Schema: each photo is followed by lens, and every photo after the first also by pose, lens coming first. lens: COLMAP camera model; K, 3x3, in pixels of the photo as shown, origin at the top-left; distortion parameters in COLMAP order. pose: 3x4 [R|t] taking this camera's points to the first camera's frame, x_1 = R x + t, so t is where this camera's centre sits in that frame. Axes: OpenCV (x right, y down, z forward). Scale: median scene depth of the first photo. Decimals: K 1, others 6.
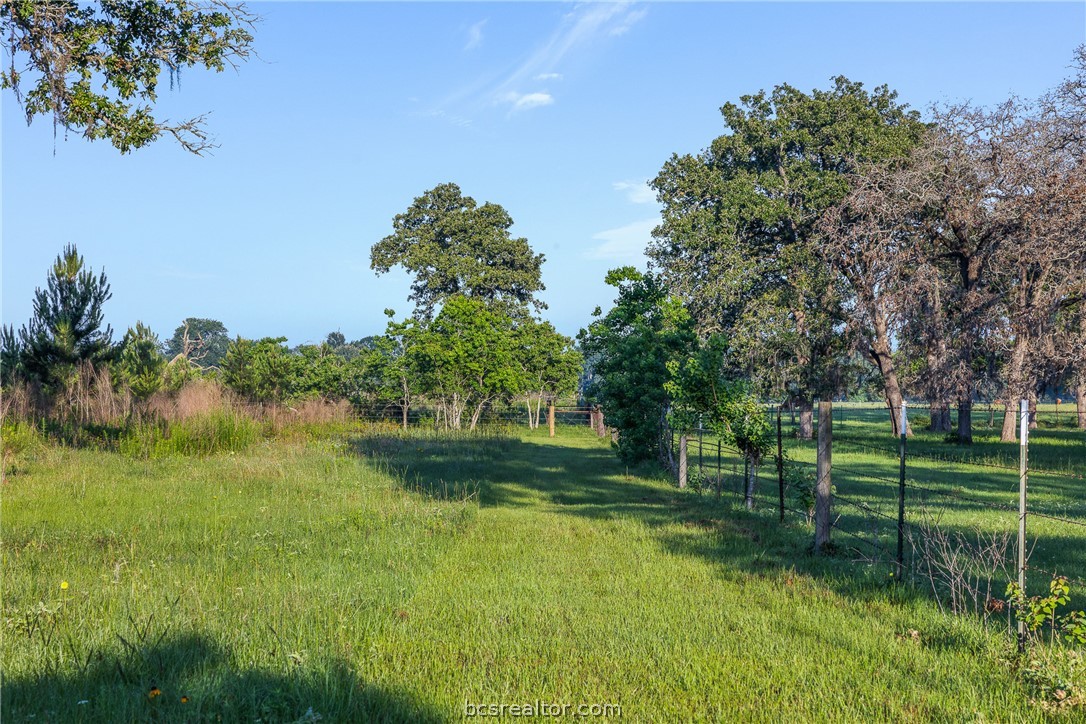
lens RADIAL K [[2190.9, 0, 543.0], [0, 2190.9, 362.6], [0, 0, 1]] dist [-0.001687, 0.000000]
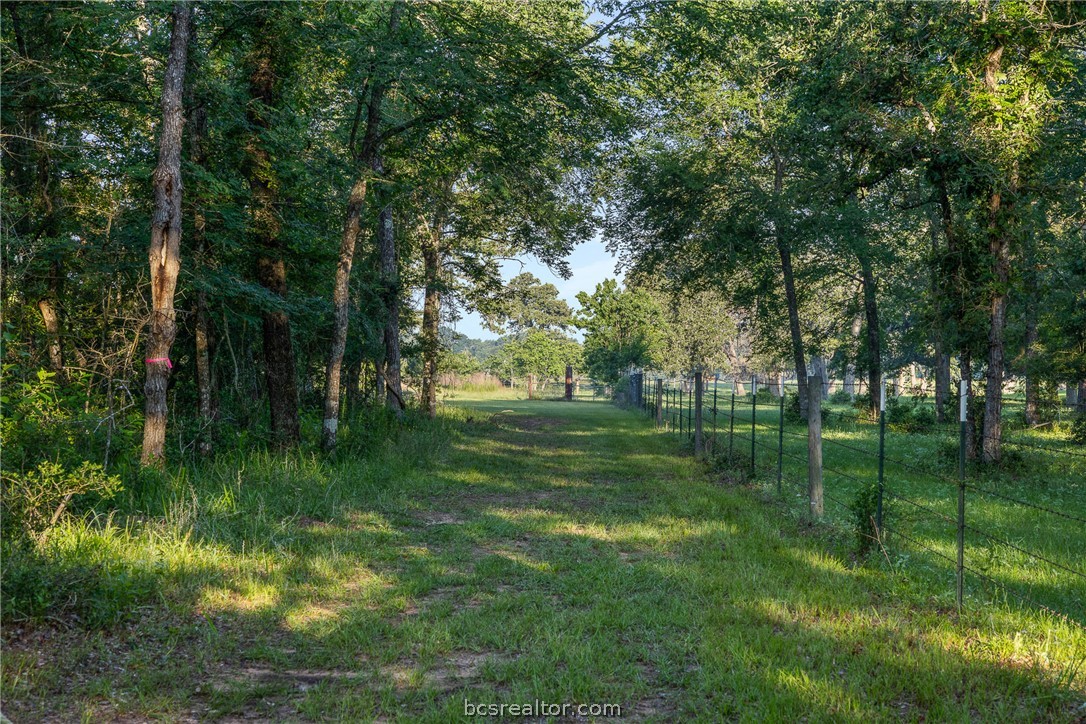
lens RADIAL K [[2190.9, 0, 543.0], [0, 2190.9, 361.7], [0, 0, 1]] dist [-0.001687, 0.000000]
pose [[0.999873, -0.001010, -0.015885, 0.003847], [0.001140, 0.999966, 0.008178, -0.016128], [0.015876, -0.008195, 0.999840, -1.084434]]
